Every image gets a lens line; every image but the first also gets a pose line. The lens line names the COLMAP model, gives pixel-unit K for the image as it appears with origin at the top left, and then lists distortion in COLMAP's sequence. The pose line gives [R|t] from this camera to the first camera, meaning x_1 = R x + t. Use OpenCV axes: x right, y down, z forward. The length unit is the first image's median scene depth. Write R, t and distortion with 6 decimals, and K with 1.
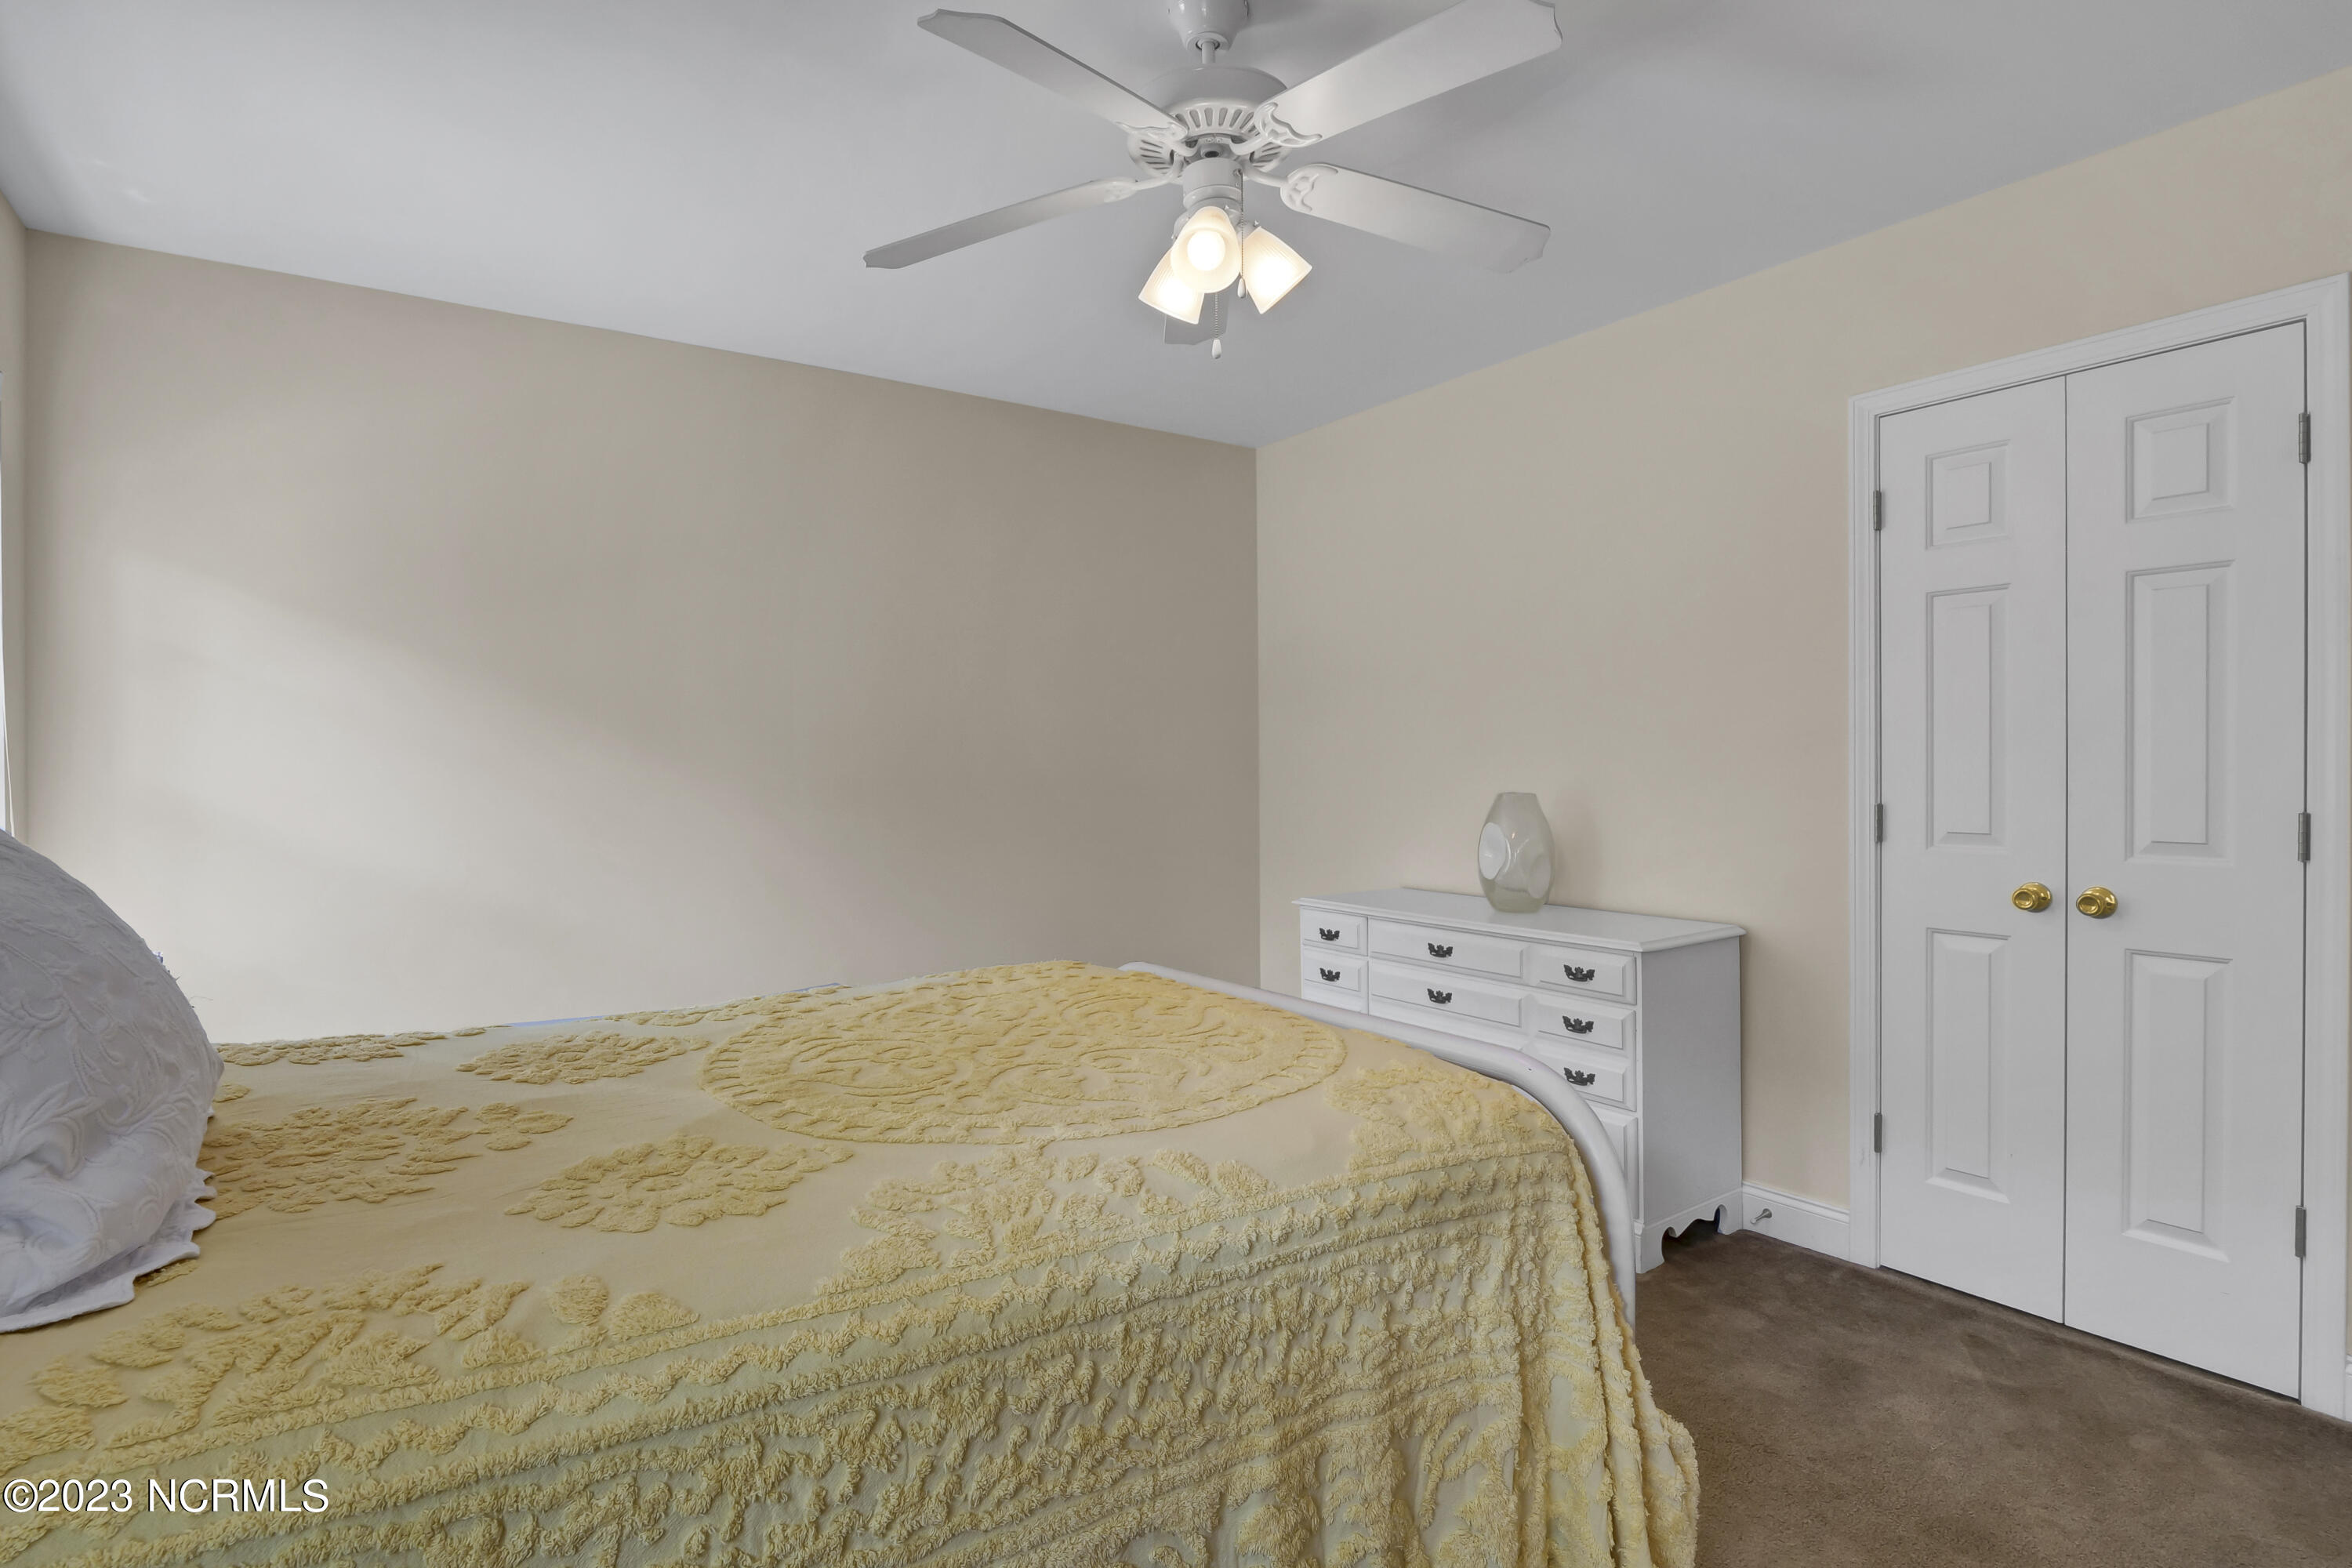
lens RADIAL K [[1210.7, 0, 1181.8], [0, 1210.7, 769.1], [0, 0, 1]] dist [0.000860, 0.000171]
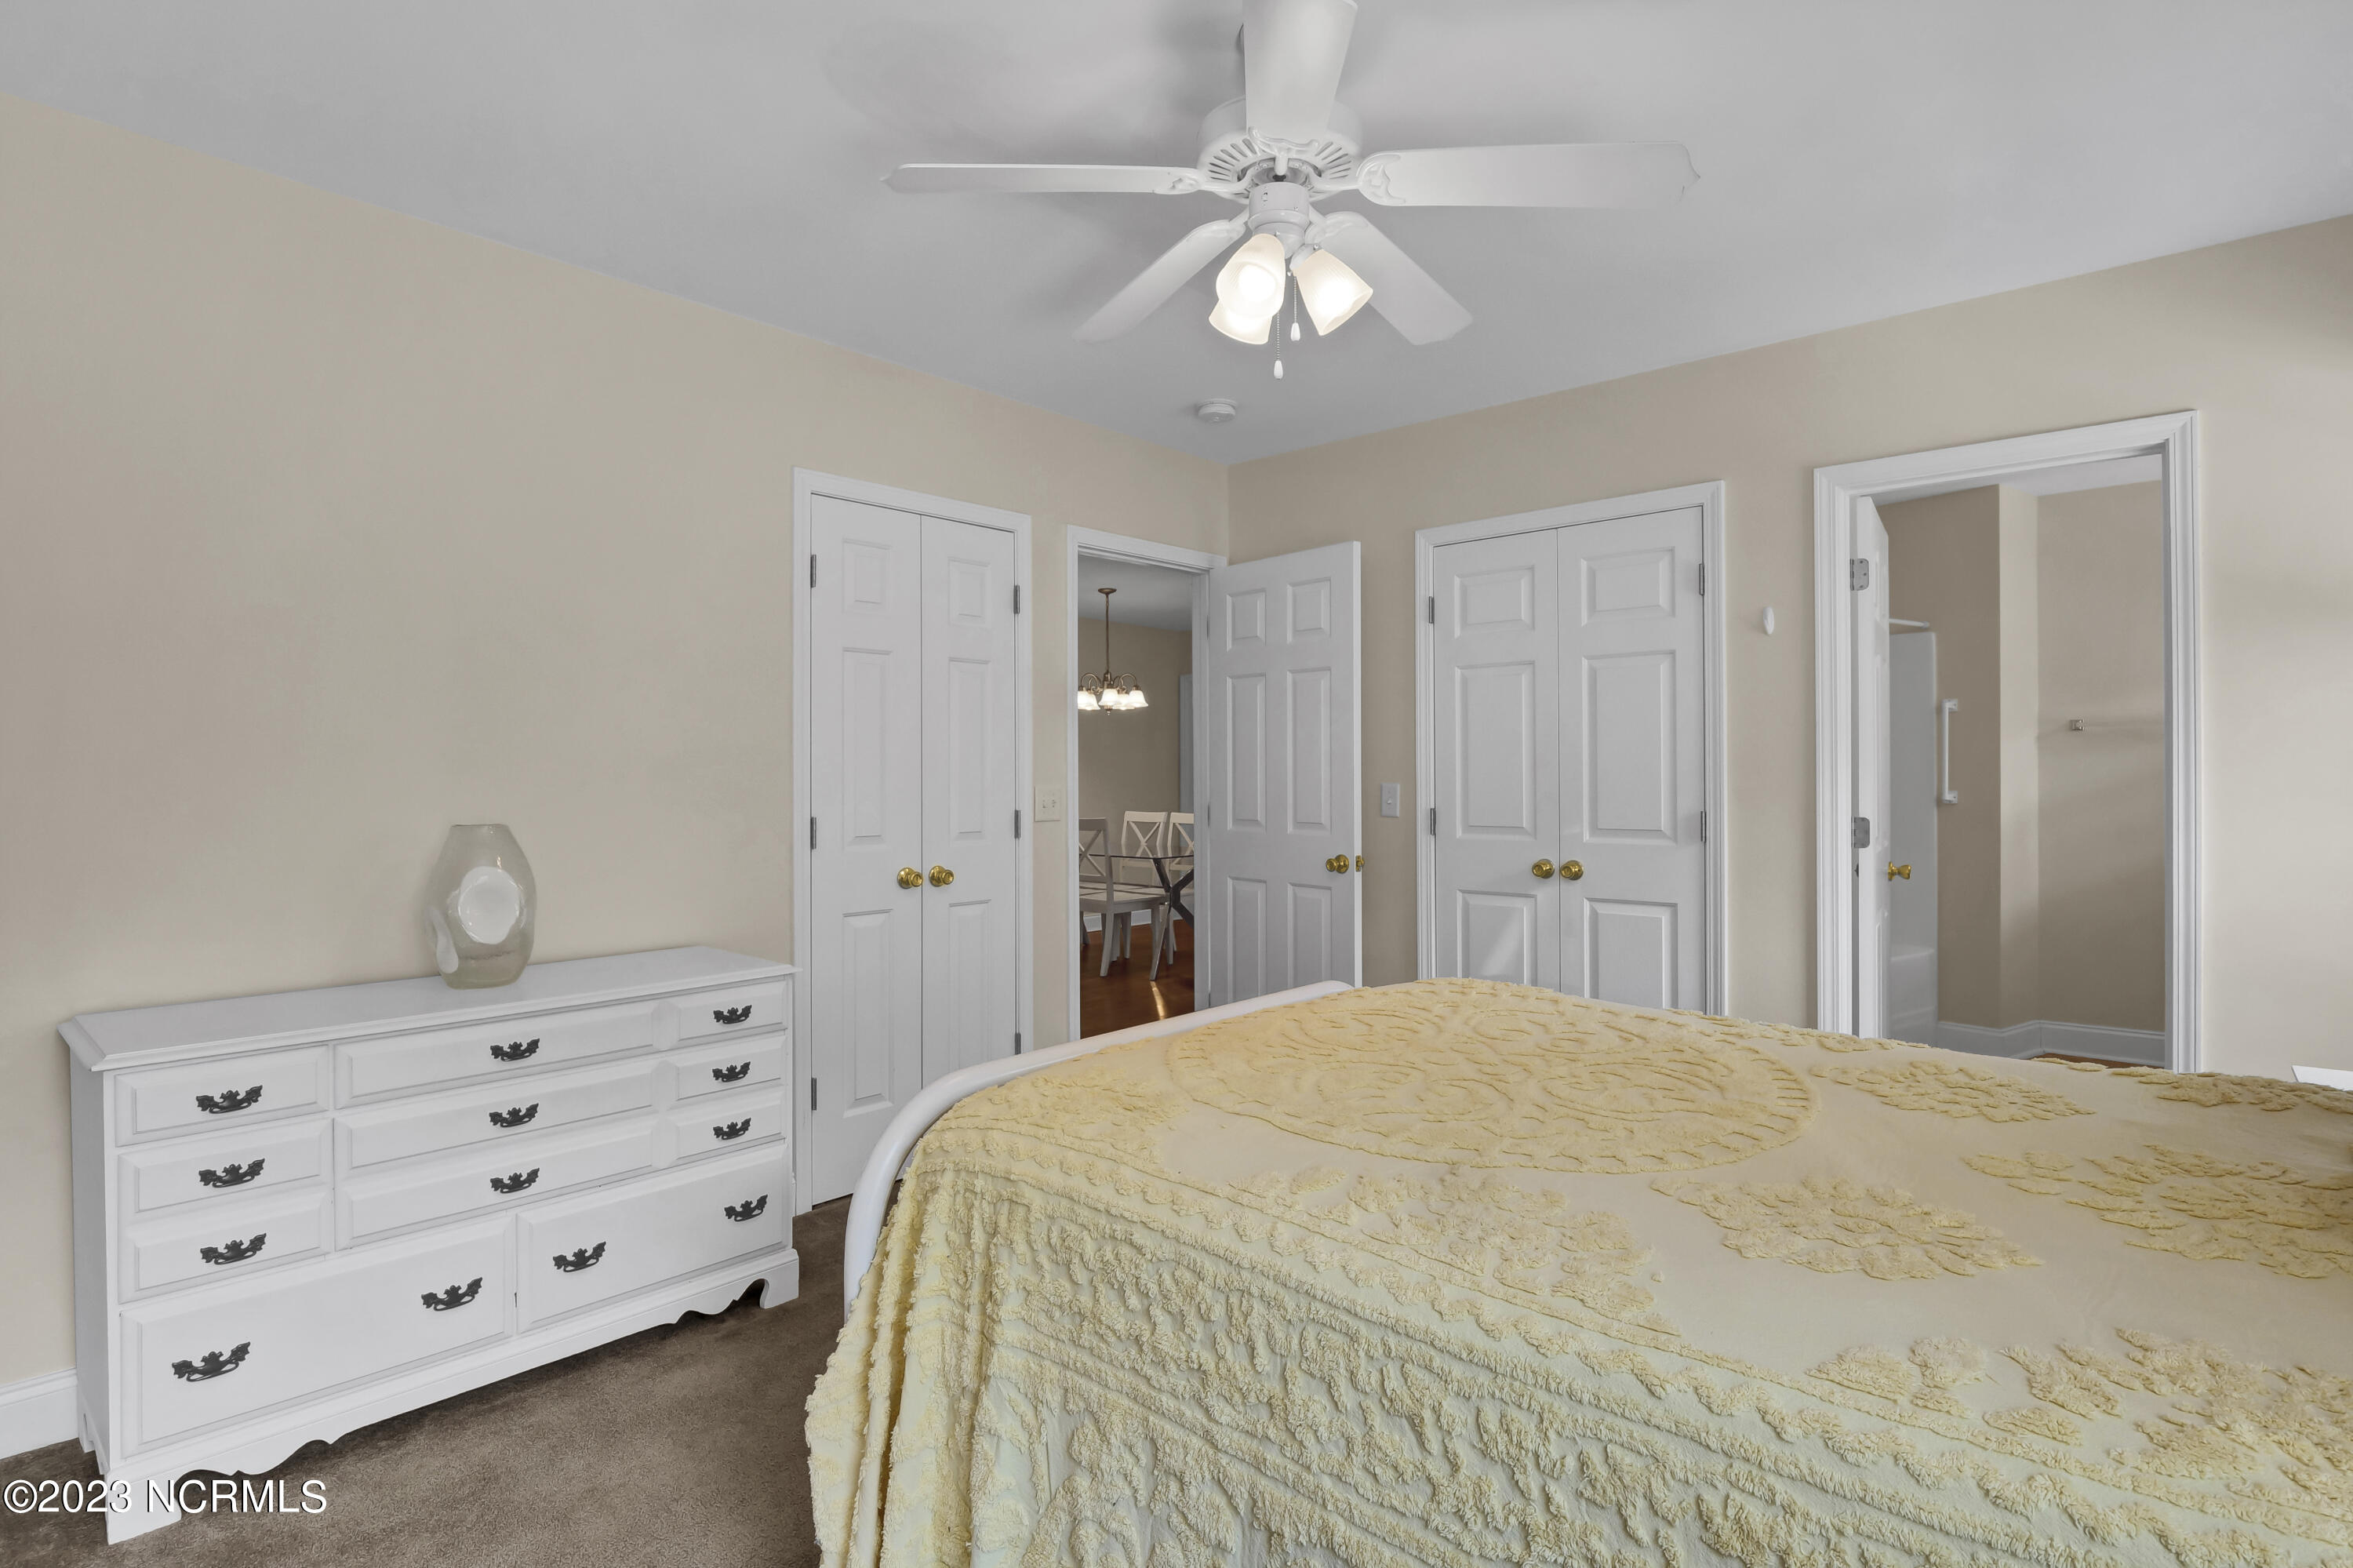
lens RADIAL K [[1188.6, 0, 1168.0], [0, 1188.6, 775.5], [0, 0, 1]] dist [-0.012270, -0.000495]
pose [[-0.227381, 0.006582, 0.973784, -0.662714], [0.011526, 0.999925, -0.004068, -0.003653], [-0.973738, 0.010299, -0.227440, 0.954178]]
